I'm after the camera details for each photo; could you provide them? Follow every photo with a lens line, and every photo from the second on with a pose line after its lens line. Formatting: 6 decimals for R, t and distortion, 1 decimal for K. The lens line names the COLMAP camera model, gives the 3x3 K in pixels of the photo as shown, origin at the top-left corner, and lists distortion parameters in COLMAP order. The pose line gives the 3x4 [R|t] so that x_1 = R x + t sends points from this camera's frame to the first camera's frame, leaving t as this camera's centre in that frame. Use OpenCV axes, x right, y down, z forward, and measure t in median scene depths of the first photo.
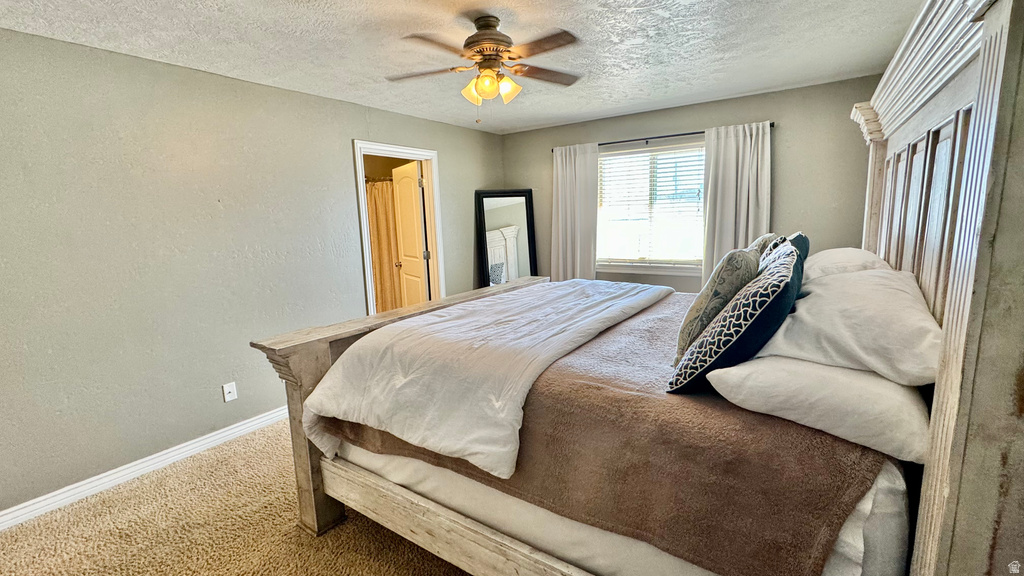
lens RADIAL K [[441.6, 0, 515.8], [0, 441.6, 291.3], [0, 0, 1]] dist [0.003661, 0.000095]
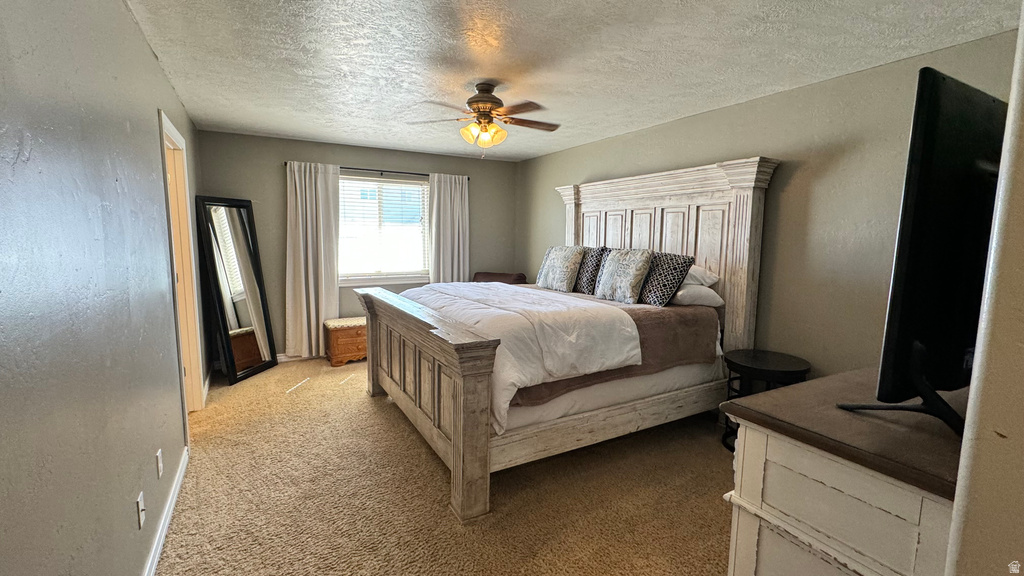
lens RADIAL K [[441.6, 0, 515.2], [0, 441.6, 283.4], [0, 0, 1]] dist [0.003661, 0.000095]
pose [[0.444685, -0.065301, 0.893303, -1.254744], [0.130216, 0.991456, 0.007654, -0.011998], [-0.886171, 0.112919, 0.449389, 0.360609]]
